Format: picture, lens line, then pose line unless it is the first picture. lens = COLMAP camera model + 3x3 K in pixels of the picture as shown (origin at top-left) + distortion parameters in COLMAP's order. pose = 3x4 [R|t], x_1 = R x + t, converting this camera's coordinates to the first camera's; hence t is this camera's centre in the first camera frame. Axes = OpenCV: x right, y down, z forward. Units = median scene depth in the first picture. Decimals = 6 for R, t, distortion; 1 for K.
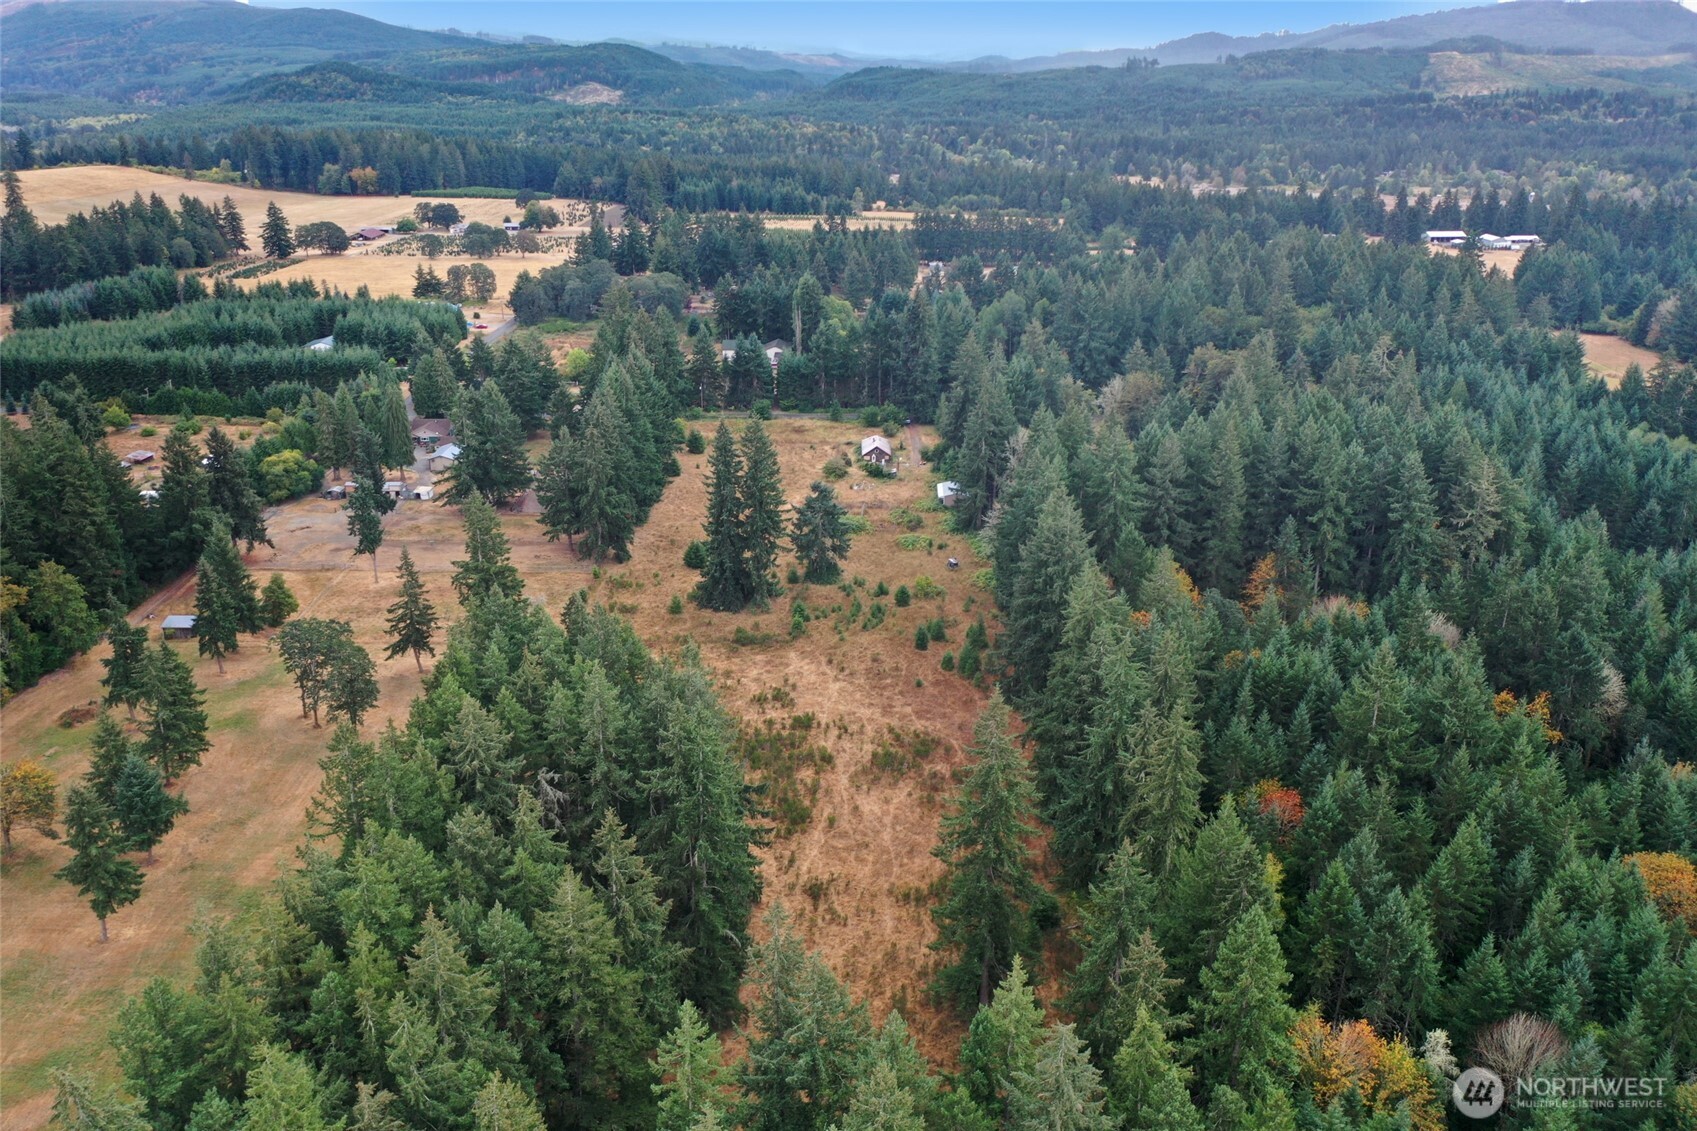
lens RADIAL K [[1352.8, 0, 849.8], [0, 1352.8, 563.7], [0, 0, 1]] dist [0.017111, 0.005838]
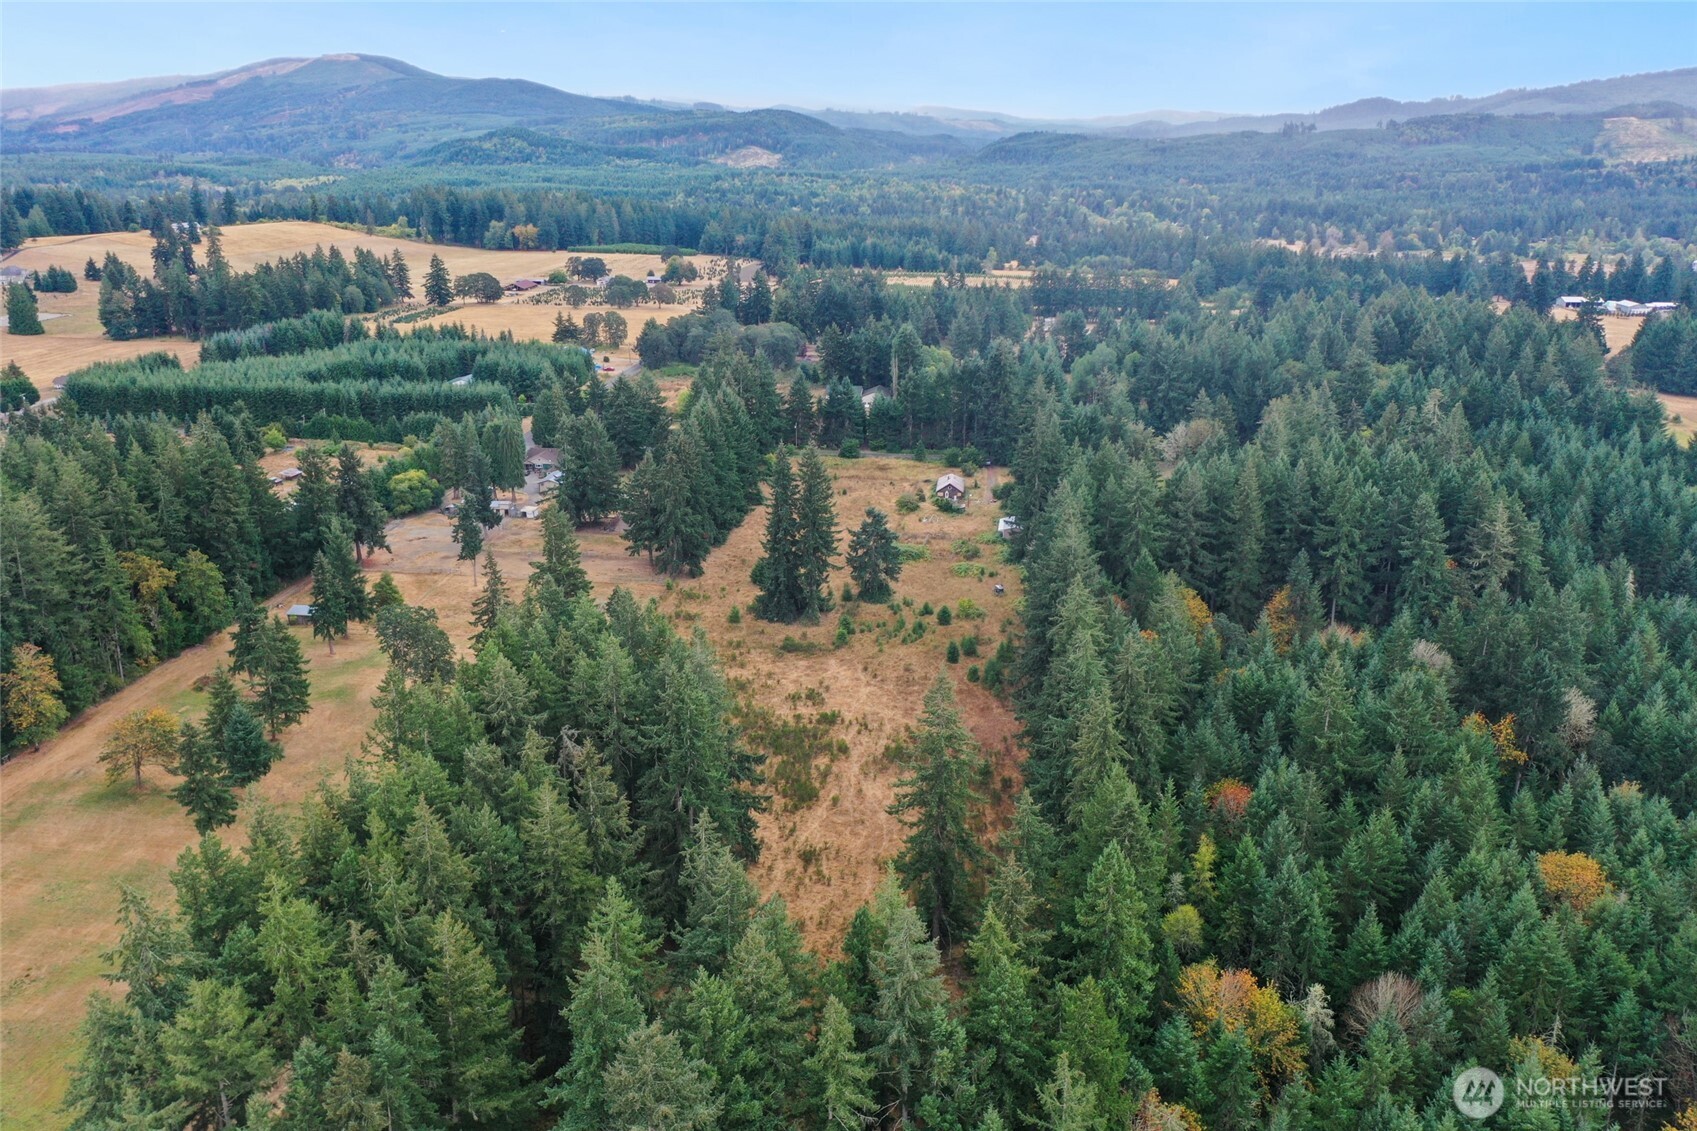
lens RADIAL K [[1352.8, 0, 848.8], [0, 1352.8, 561.4], [0, 0, 1]] dist [0.017111, 0.005838]
pose [[0.993420, 0.035786, -0.108797, 0.072568], [-0.040587, 0.998283, -0.042238, 0.027002], [0.107099, 0.046376, 0.993166, -0.070734]]
